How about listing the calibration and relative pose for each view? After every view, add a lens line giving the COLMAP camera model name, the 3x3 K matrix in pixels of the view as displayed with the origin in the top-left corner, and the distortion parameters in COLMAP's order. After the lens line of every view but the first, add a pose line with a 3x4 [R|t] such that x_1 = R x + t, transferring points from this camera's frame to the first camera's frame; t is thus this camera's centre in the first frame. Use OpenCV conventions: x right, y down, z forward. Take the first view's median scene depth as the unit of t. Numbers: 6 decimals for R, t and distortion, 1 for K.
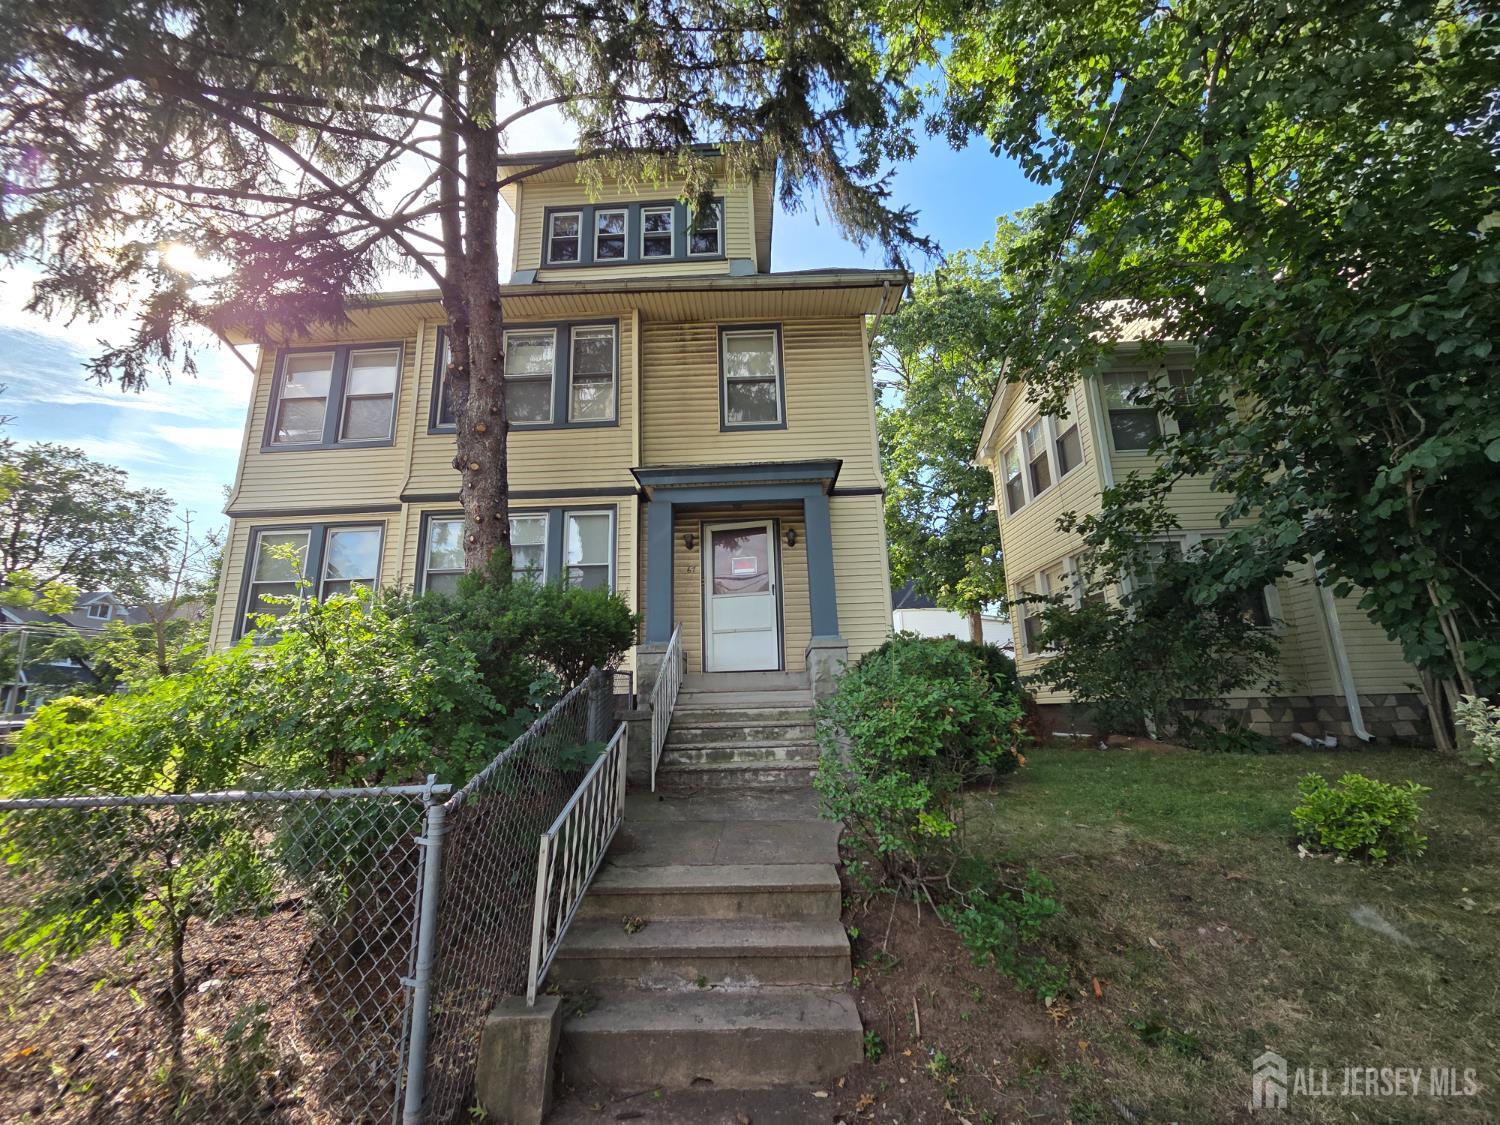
lens RADIAL K [[632.3, 0, 751.4], [0, 632.3, 574.7], [0, 0, 1]] dist [-0.001030, 0.000163]
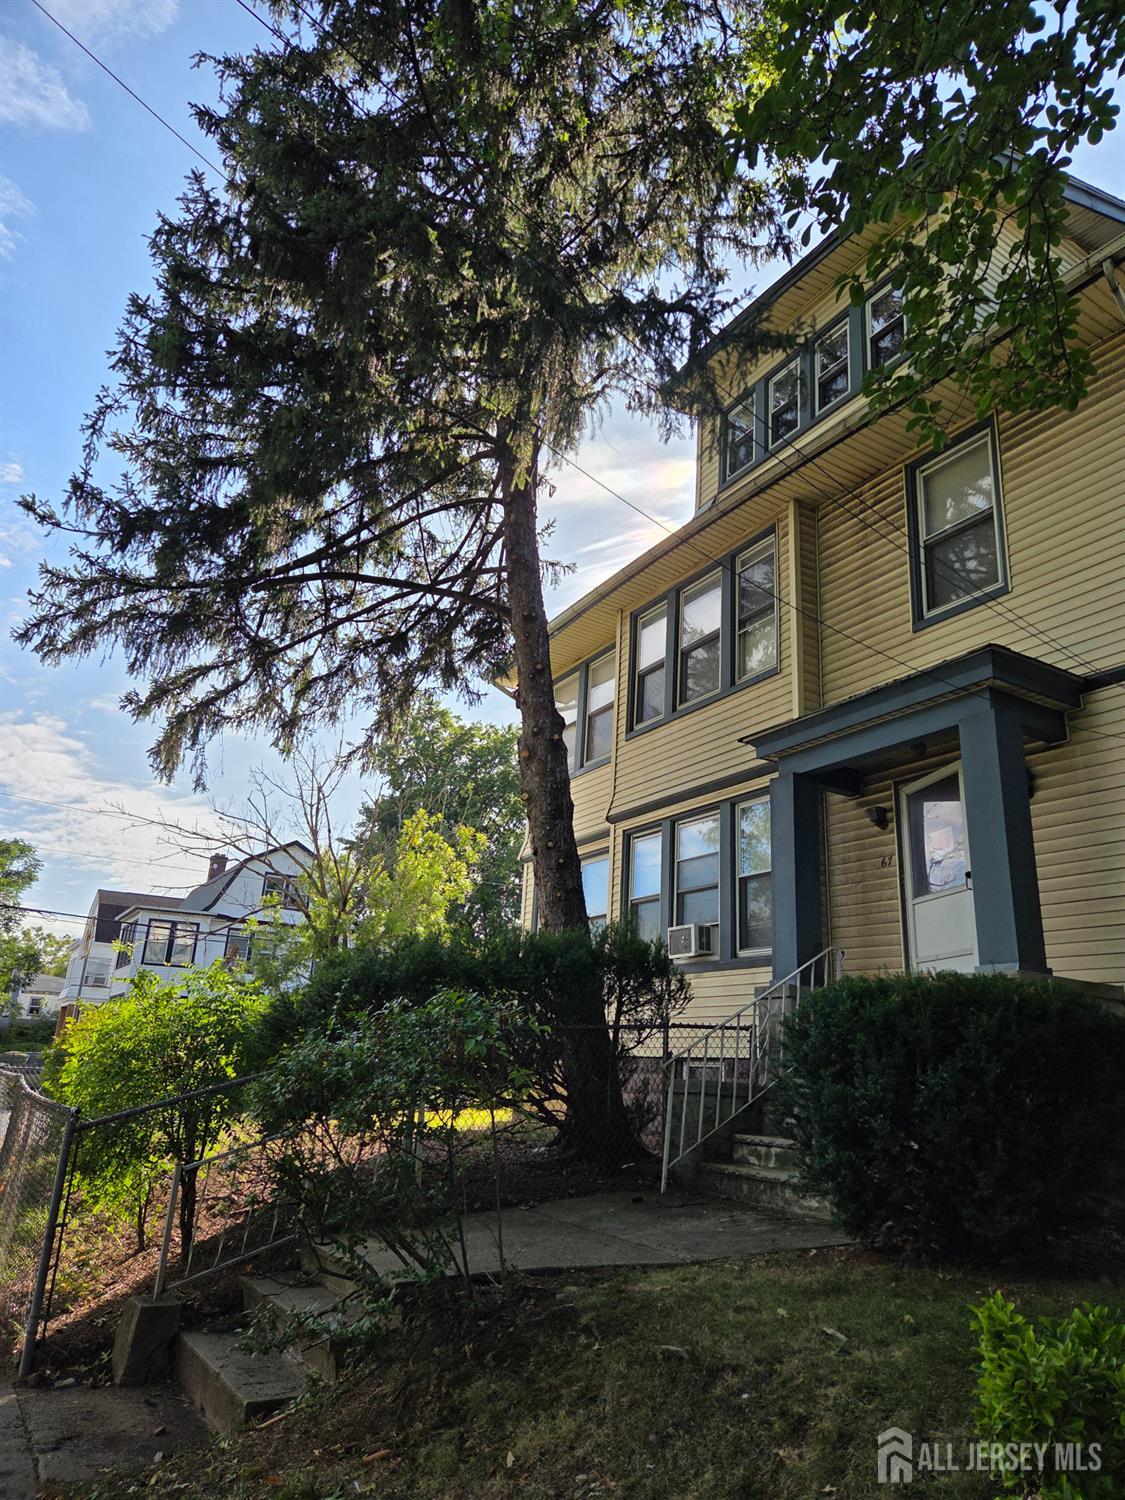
lens RADIAL K [[1002.7, 0, 566.0], [0, 1002.7, 756.0], [0, 0, 1]] dist [0.112090, -0.120012]
pose [[0.551590, -0.207432, -0.807911, 0.565732], [0.125777, 0.978194, -0.165280, 0.015902], [0.824578, -0.010449, 0.565652, 0.154932]]
